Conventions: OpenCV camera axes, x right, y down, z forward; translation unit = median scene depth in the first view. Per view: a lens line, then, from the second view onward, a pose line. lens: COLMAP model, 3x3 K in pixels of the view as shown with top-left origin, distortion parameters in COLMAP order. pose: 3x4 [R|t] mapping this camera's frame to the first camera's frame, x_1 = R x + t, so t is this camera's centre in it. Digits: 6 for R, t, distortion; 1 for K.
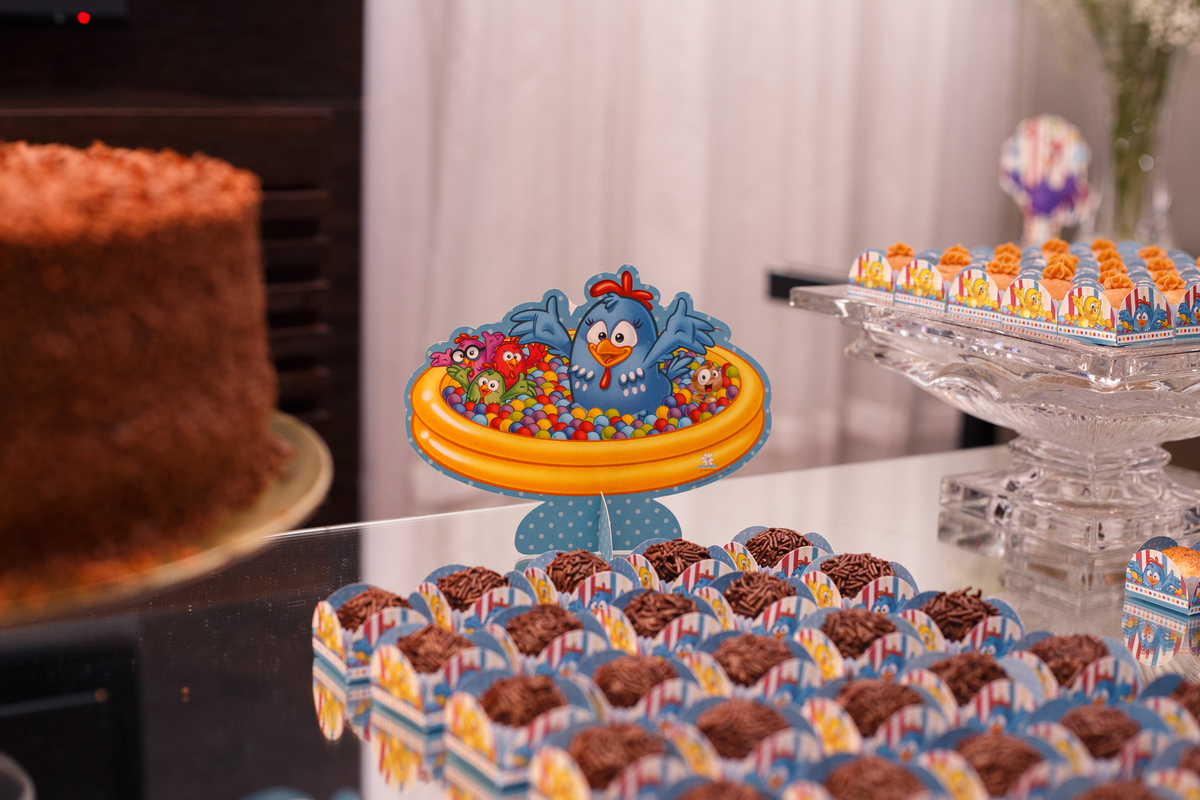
lens RADIAL K [[1814.4, 0, 599.5], [0, 1814.4, 399.5], [0, 0, 1]] dist [-0.099619, 0.000000]
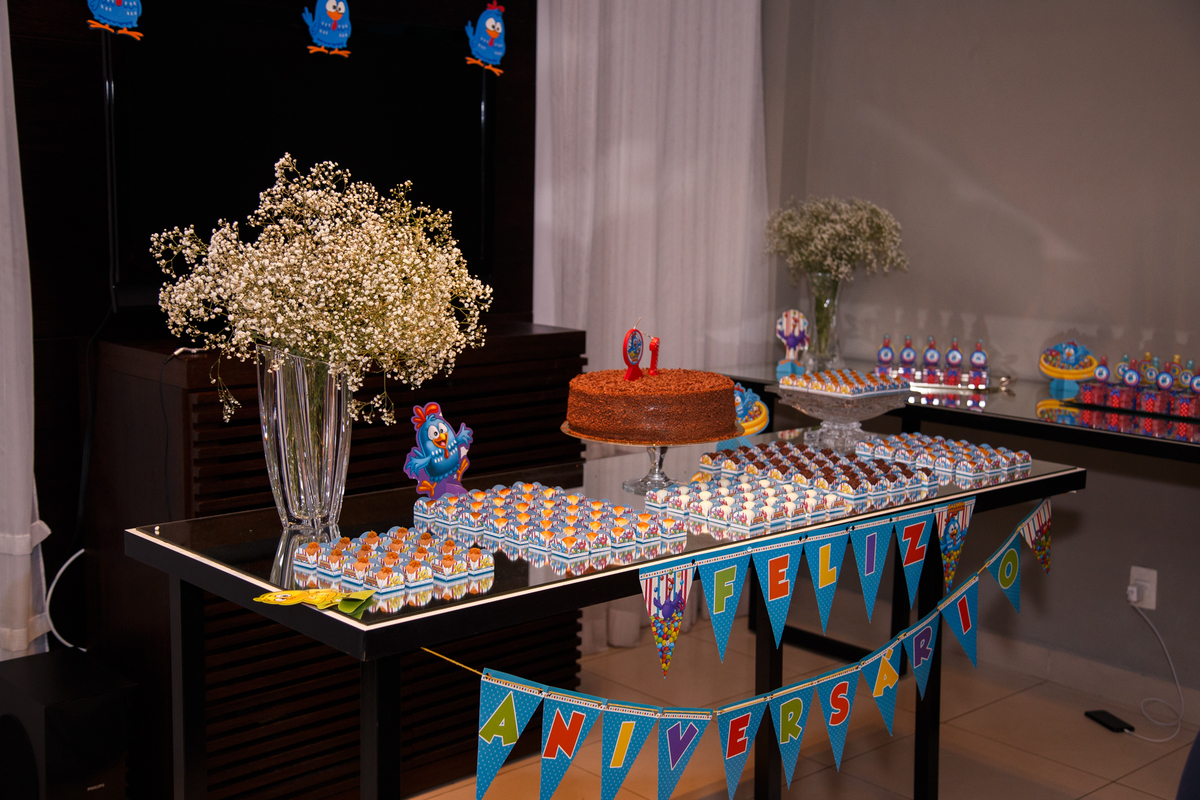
lens RADIAL K [[1484.0, 0, 612.8], [0, 1484.0, 408.8], [0, 0, 1]] dist [0.128955, 0.000000]
pose [[0.981947, -0.035650, 0.185766, -0.919257], [0.040798, 0.998880, -0.023964, 0.057995], [-0.184704, 0.031110, 0.982302, -2.362121]]
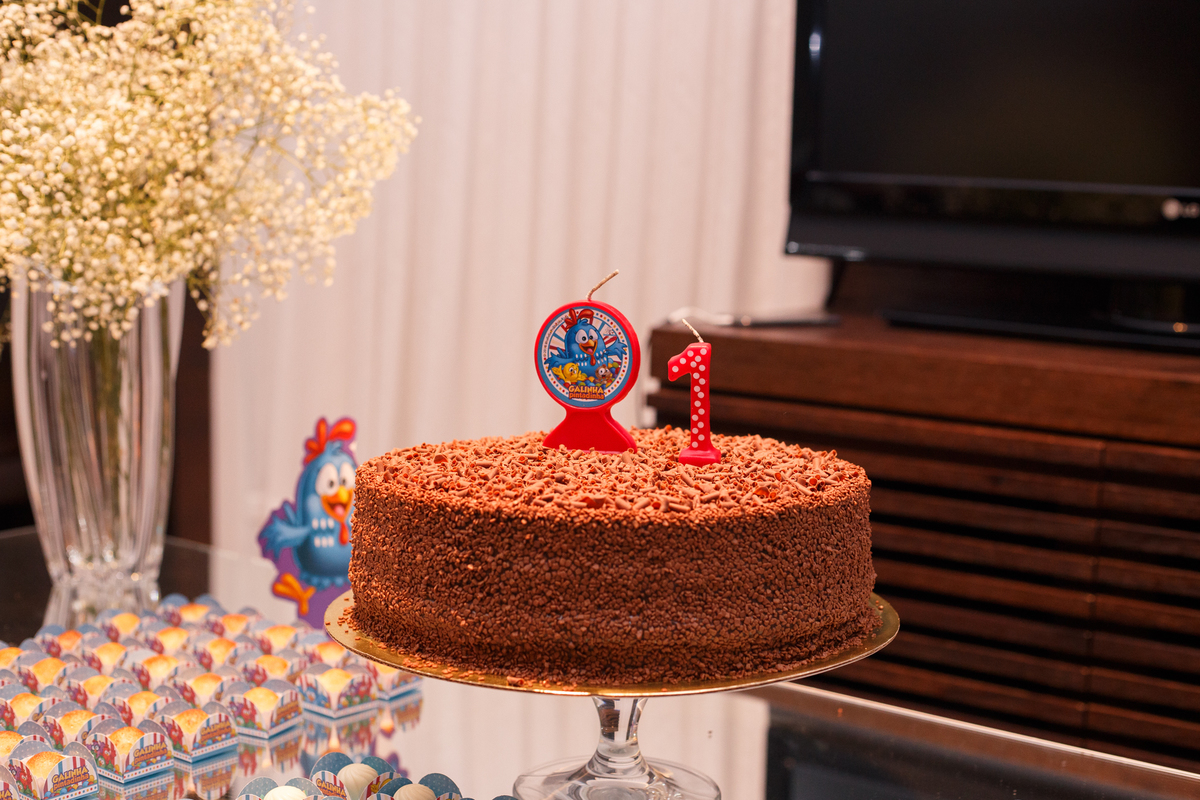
lens RADIAL K [[1814.4, 0, 597.5], [0, 1814.4, 402.4], [0, 0, 1]] dist [-0.099619, 0.000000]
pose [[0.350963, 0.109516, -0.929963, 0.812659], [-0.186807, 0.981362, 0.045069, -0.160532], [0.917566, 0.157906, 0.364880, 0.129912]]
